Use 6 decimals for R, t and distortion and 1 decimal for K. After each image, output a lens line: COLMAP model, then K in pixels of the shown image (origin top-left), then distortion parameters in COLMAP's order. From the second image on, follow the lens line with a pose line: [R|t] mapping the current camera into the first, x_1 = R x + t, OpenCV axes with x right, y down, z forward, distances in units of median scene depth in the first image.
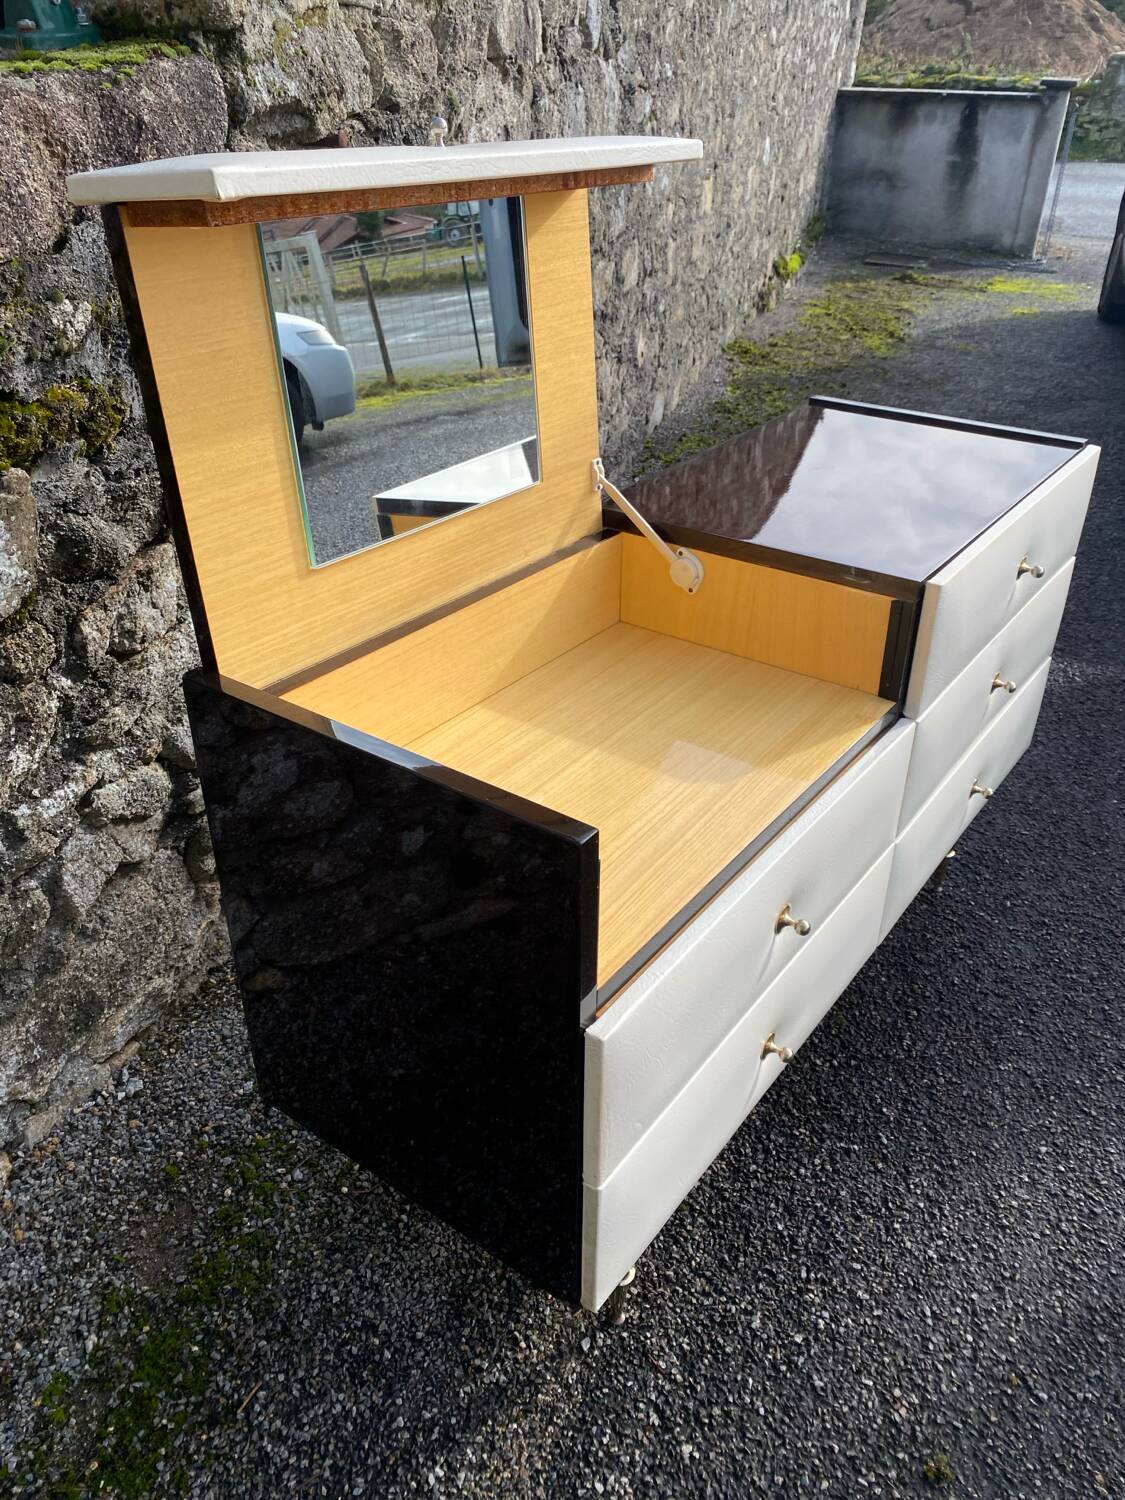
lens RADIAL K [[1143.3, 0, 570.0], [0, 1143.3, 737.9], [0, 0, 1]] dist [0.011350, -0.002936]
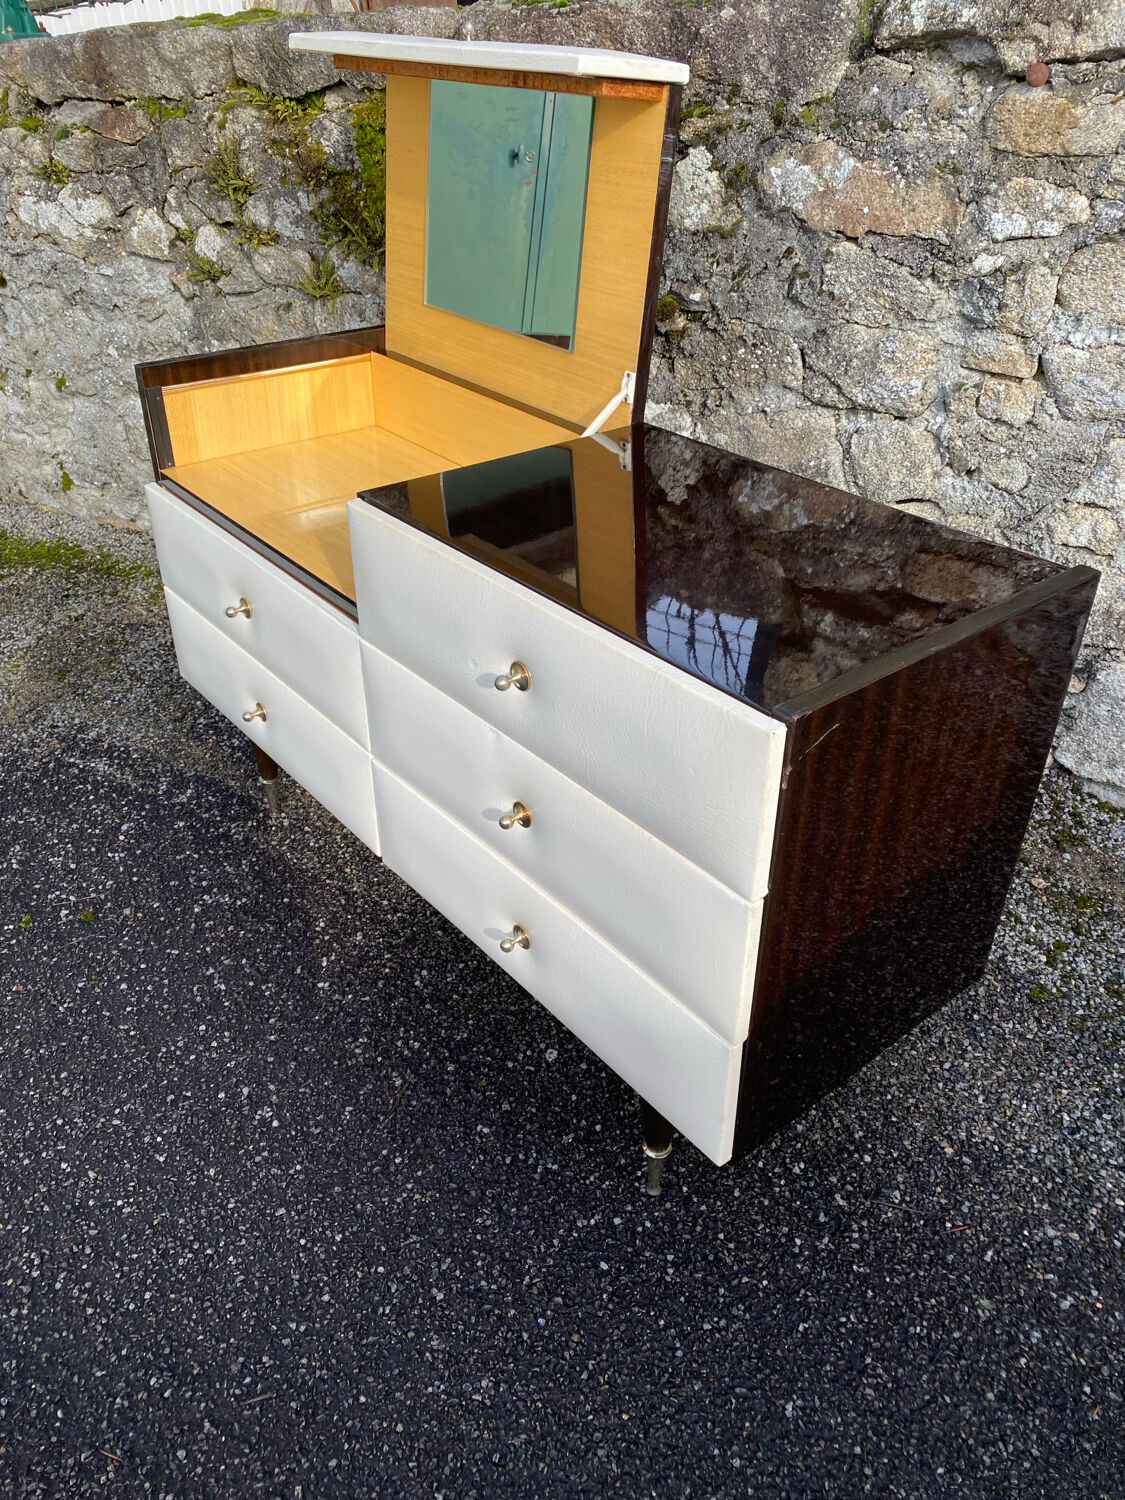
lens RADIAL K [[1147.9, 0, 562.1], [0, 1147.9, 760.1], [0, 0, 1]] dist [0.006714, 0.002375]
pose [[-0.249773, 0.525774, -0.813126, 1.114478], [-0.498145, 0.650325, 0.573524, -0.603722], [0.830340, 0.548305, 0.099478, 1.069778]]
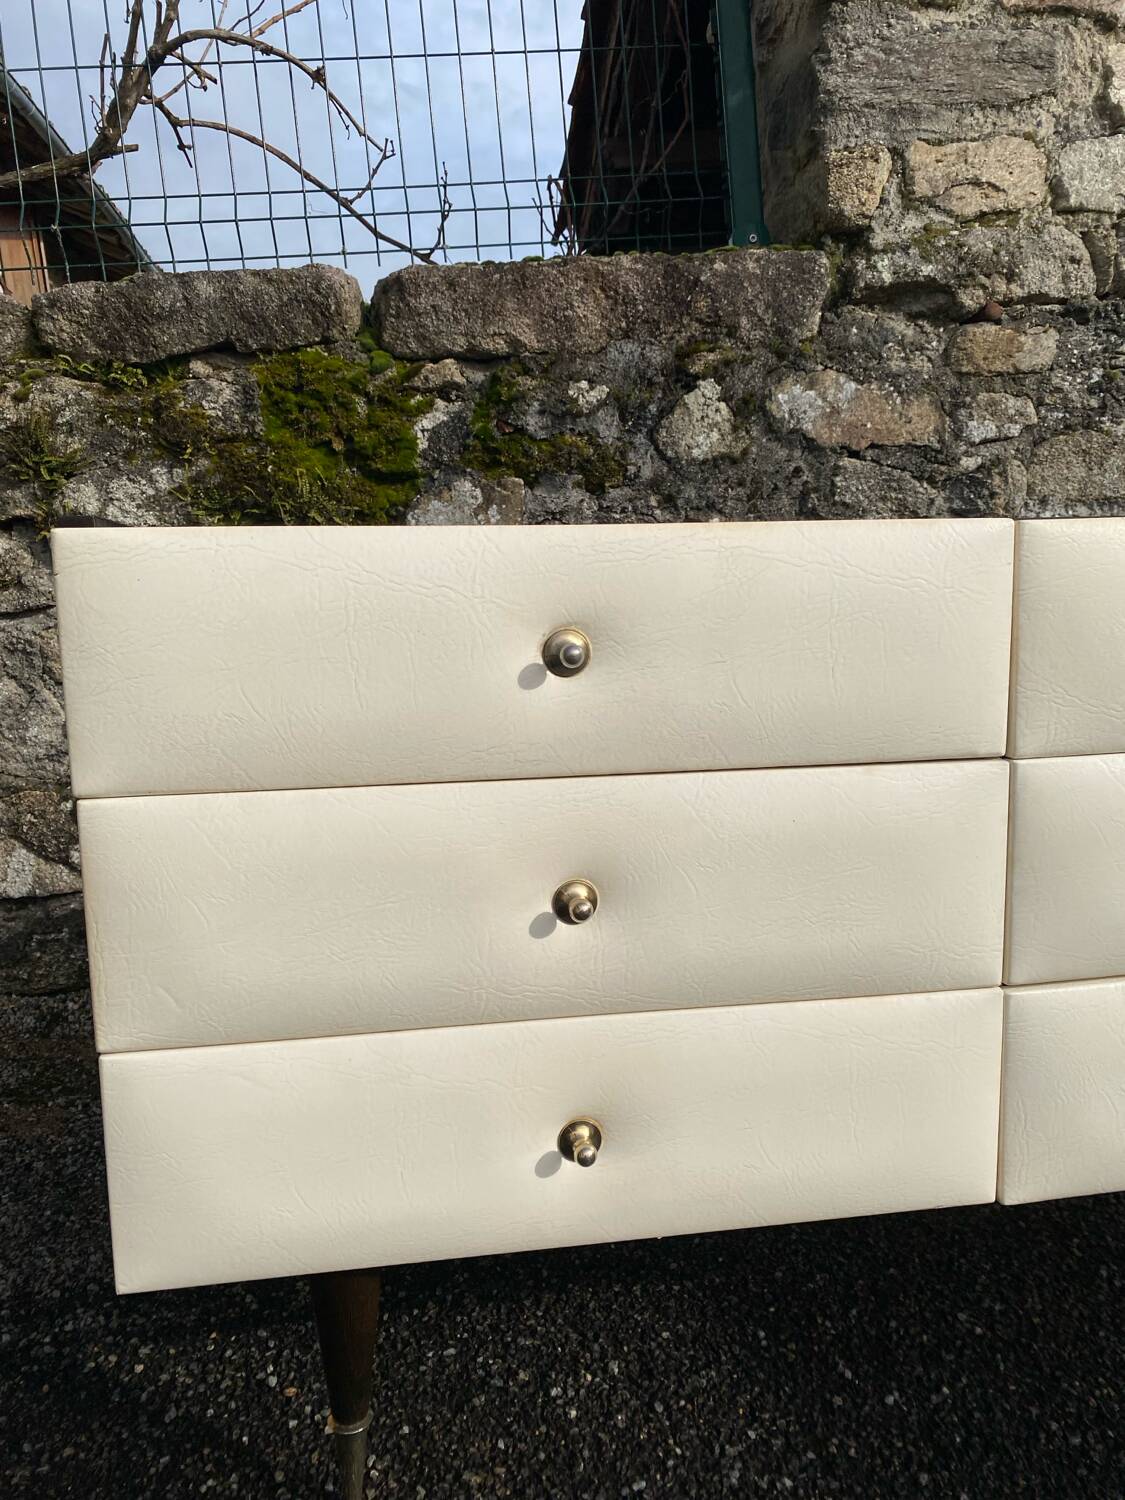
lens RADIAL K [[1144.3, 0, 570.1], [0, 1144.3, 760.4], [0, 0, 1]] dist [0.009917, -0.003407]
pose [[0.410189, 0.115915, -0.904604, 0.834208], [-0.437904, 0.895101, -0.083868, 0.175888], [0.799991, 0.430531, 0.417920, 0.466972]]
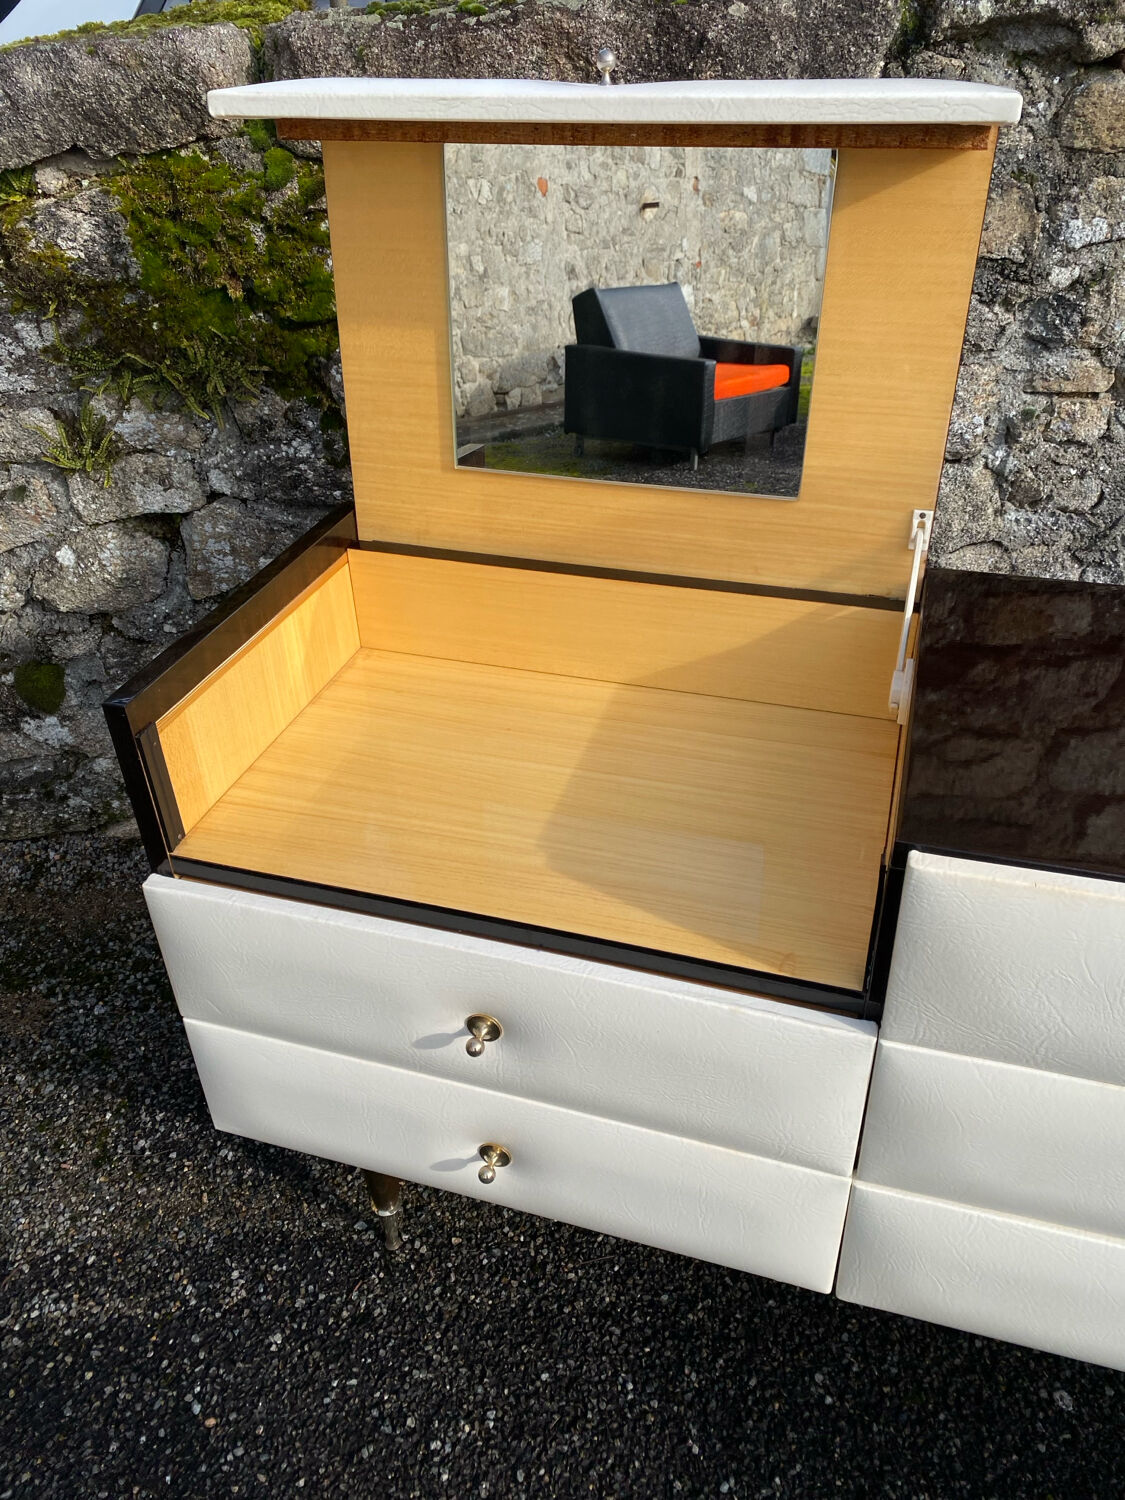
lens RADIAL K [[1148.4, 0, 567.8], [0, 1148.4, 734.2], [0, 0, 1]] dist [0.009721, -0.002636]
pose [[0.326219, 0.515325, -0.792477, 0.644213], [-0.448855, 0.822246, 0.349914, -0.292920], [0.831931, 0.241559, 0.499539, 0.472970]]
